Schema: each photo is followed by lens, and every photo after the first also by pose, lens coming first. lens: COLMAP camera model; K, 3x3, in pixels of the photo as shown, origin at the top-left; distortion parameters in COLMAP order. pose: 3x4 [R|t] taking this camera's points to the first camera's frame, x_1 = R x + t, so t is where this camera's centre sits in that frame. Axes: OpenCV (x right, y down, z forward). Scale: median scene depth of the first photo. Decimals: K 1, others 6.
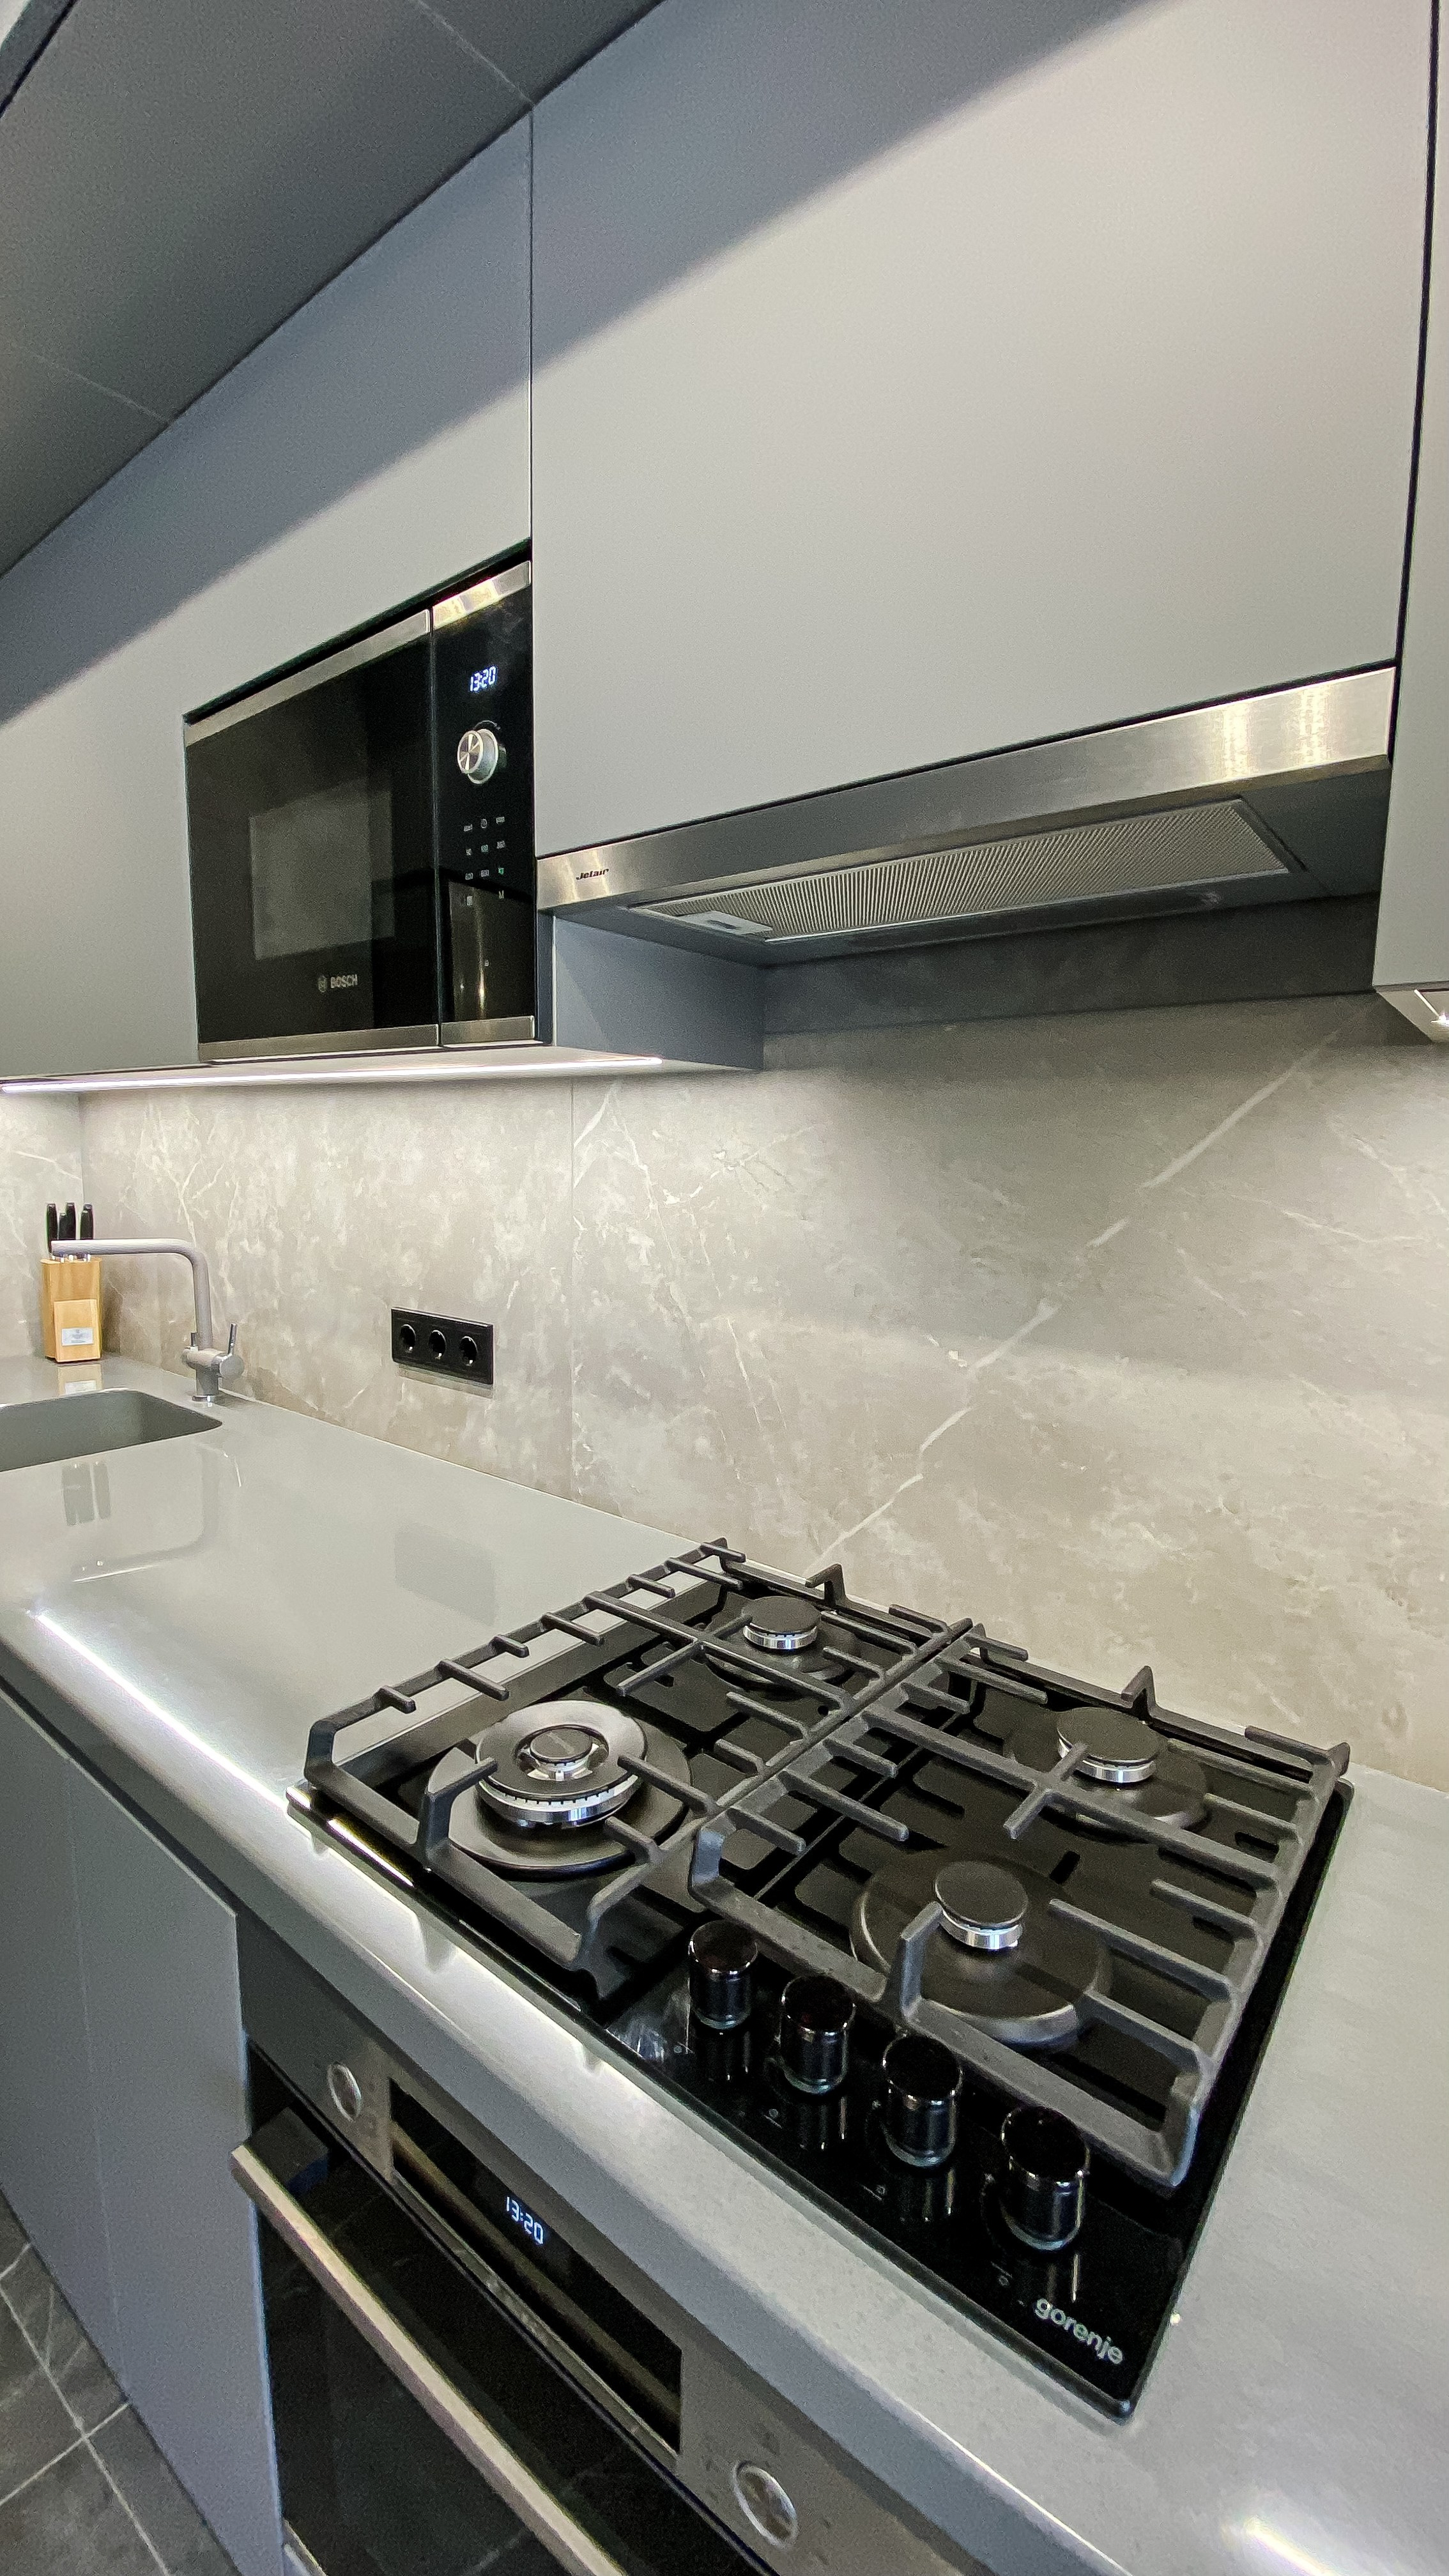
lens RADIAL K [[1053.0, 0, 736.1], [0, 1053.0, 1282.9], [0, 0, 1]] dist [0.036438, -0.027928]
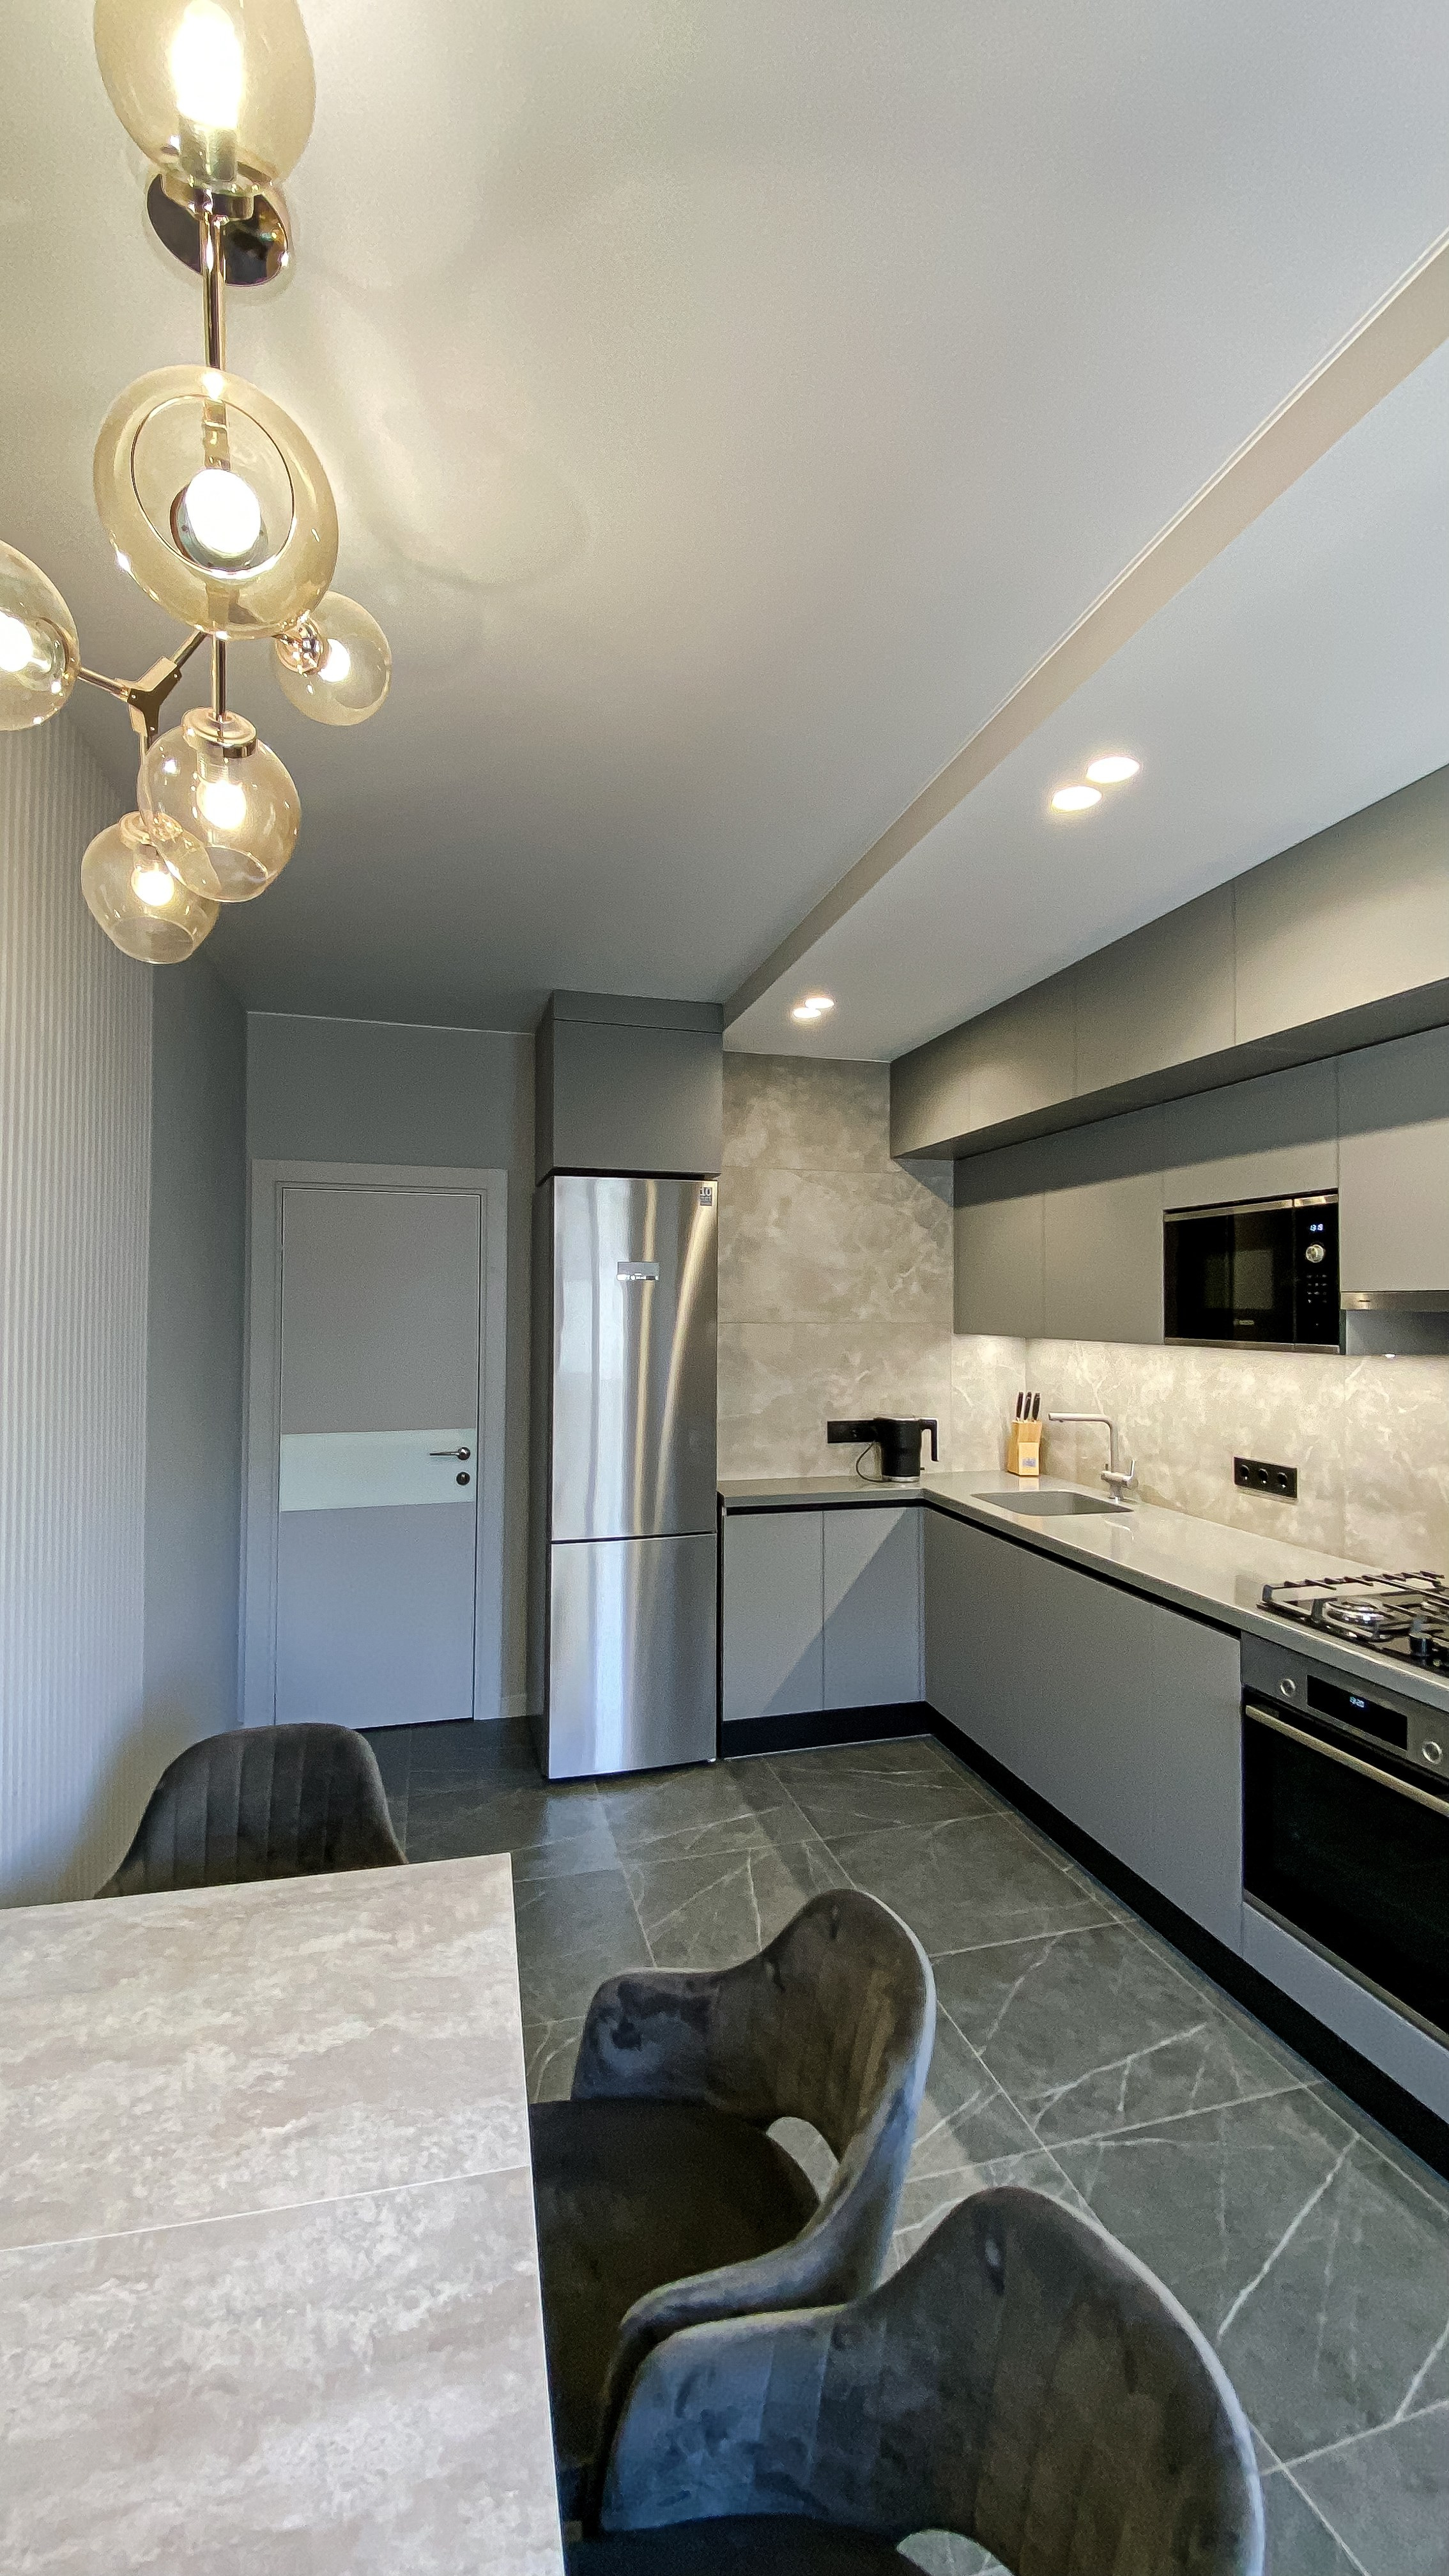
lens RADIAL K [[1058.7, 0, 709.3], [0, 1058.7, 1273.5], [0, 0, 1]] dist [0.030121, -0.021126]
pose [[0.807673, -0.030785, -0.588827, 0.075563], [-0.065116, 0.987871, -0.140965, 0.033399], [0.586025, 0.152195, 0.795872, -1.340903]]
